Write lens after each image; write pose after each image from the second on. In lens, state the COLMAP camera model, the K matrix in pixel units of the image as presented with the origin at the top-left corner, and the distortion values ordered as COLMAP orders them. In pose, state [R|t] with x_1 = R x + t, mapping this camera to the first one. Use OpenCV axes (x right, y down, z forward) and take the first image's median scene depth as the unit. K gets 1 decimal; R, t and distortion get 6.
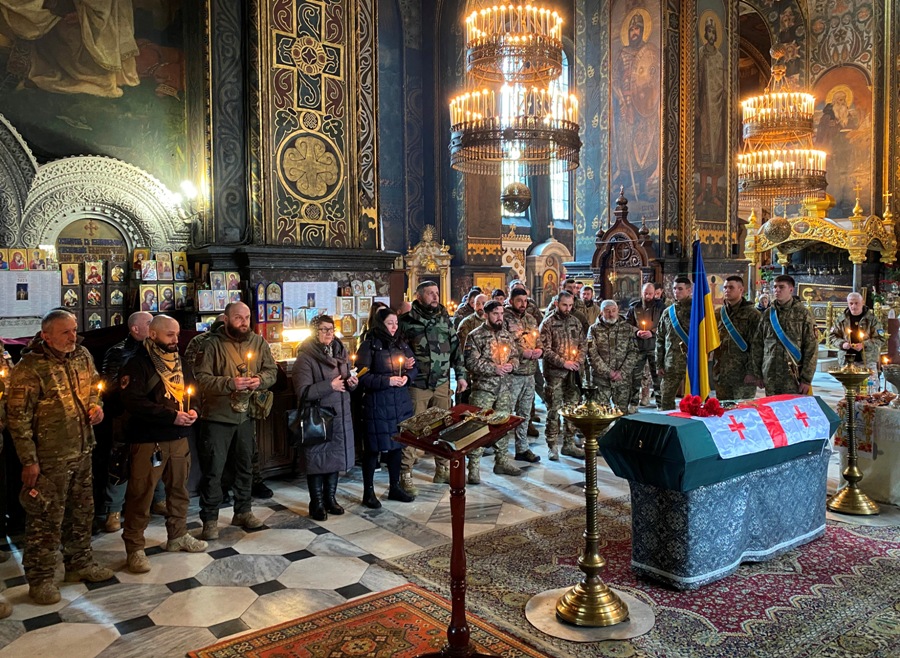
lens RADIAL K [[756.4, 0, 484.1], [0, 756.4, 303.2], [0, 0, 1]] dist [0.032890, -0.009596]
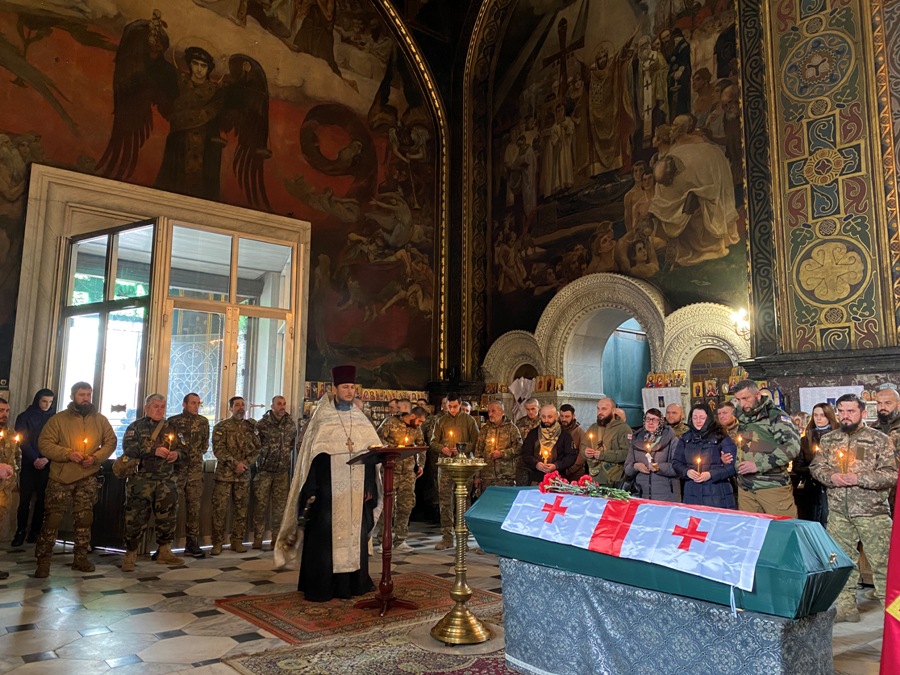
lens RADIAL K [[682.7, 0, 450.0], [0, 682.7, 337.5], [0, 0, 1]] dist [0.007113, -0.008082]
pose [[-0.000285, -0.126737, -0.991936, 0.652126], [-0.042769, 0.991030, -0.126609, 0.041709], [0.999085, 0.042389, -0.005703, 0.504705]]
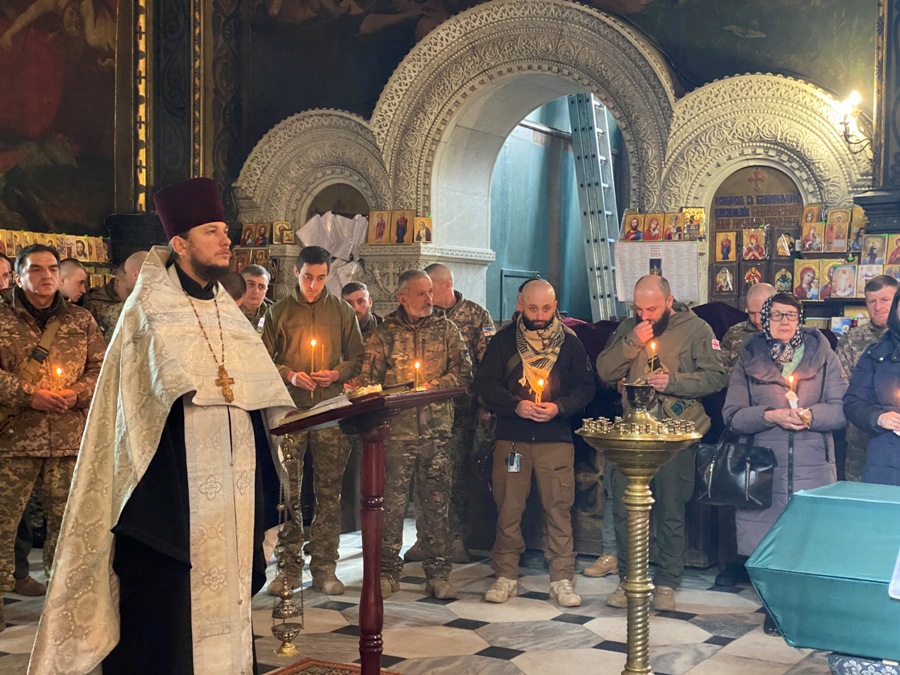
lens RADIAL K [[1317.1, 0, 450.0], [0, 1317.1, 337.5], [0, 0, 1]] dist [0.125931, 0.001592]
pose [[0.390880, 0.029613, -0.919965, 0.459377], [-0.040152, 0.999079, 0.015099, 0.035345], [0.919566, 0.031036, 0.391709, 0.256253]]
